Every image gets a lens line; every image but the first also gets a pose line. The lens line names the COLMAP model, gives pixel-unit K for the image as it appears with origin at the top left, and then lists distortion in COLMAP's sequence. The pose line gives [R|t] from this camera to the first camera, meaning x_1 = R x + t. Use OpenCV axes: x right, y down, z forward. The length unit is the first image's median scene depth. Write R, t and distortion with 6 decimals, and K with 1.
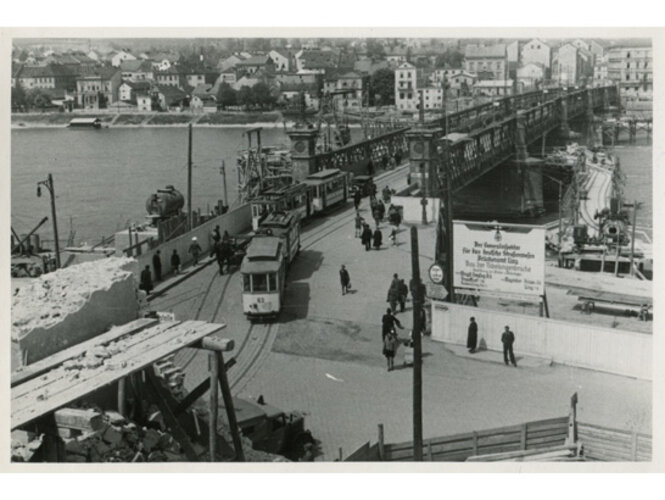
lens RADIAL K [[1492.5, 0, 292.8], [0, 1492.5, 249.3], [0, 0, 1]] dist [0.047662, 0.617234]
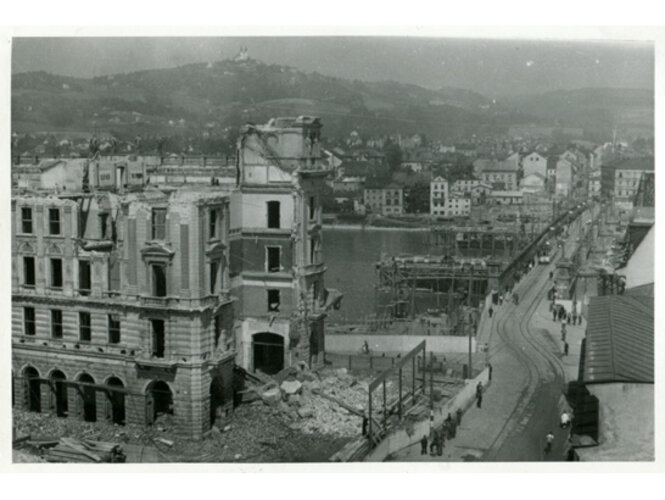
lens RADIAL K [[1481.1, 0, 332.5], [0, 1481.1, 250.0], [0, 0, 1]] dist [0.016242, 0.669433]
pose [[0.998671, 0.016776, 0.048723, -0.064820], [-0.014069, 0.998366, -0.055379, 0.002278], [-0.049573, 0.054620, 0.997276, -0.182124]]
